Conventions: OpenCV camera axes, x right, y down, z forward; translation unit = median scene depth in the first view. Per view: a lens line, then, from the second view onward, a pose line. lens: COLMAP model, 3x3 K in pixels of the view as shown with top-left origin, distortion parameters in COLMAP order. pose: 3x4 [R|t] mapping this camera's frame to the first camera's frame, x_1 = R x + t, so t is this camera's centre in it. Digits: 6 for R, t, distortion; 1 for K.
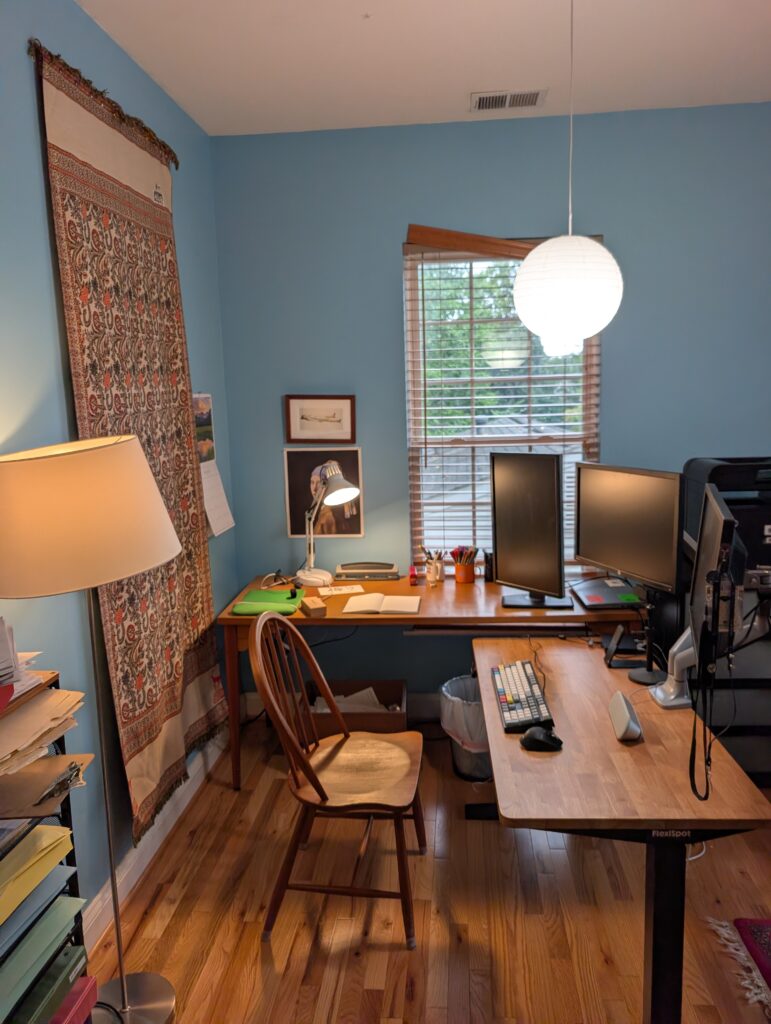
lens RADIAL K [[724.8, 0, 385.5], [0, 724.8, 512.0], [0, 0, 1]] dist [0.036439, -0.029616]
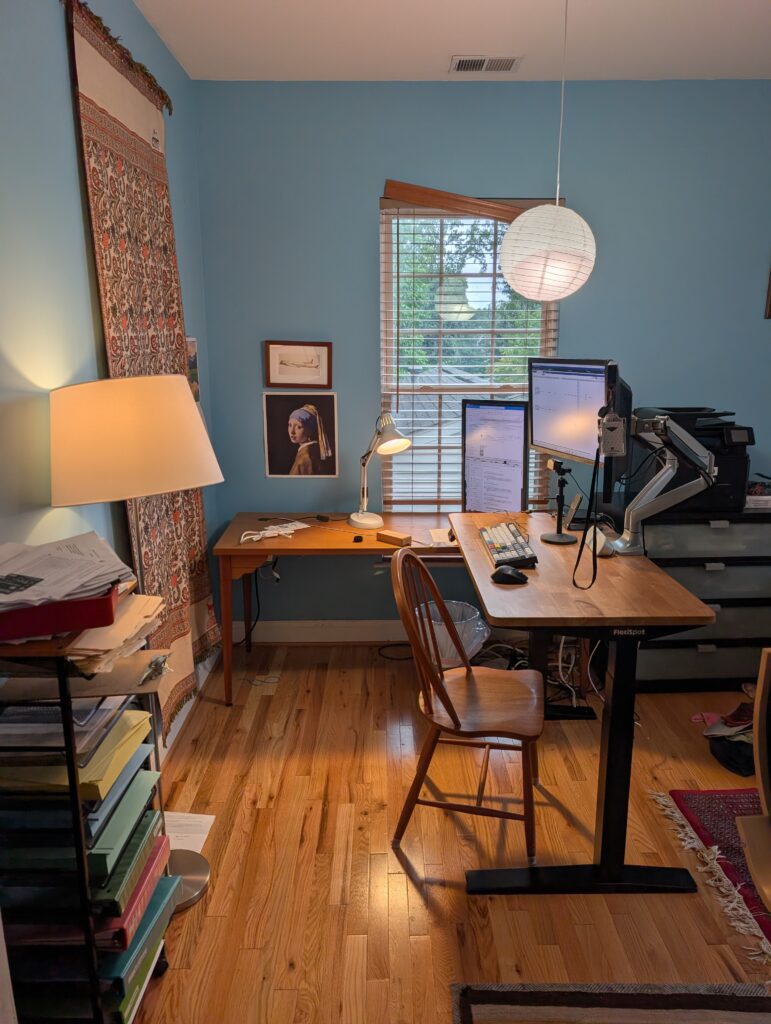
lens RADIAL K [[713.1, 0, 385.5], [0, 713.1, 512.0], [0, 0, 1]] dist [0.026237, -0.005152]
pose [[0.995358, 0.004148, 0.096153, -0.082967], [-0.011075, 0.997371, 0.071613, 0.012720], [-0.095603, -0.072346, 0.992787, -0.077918]]
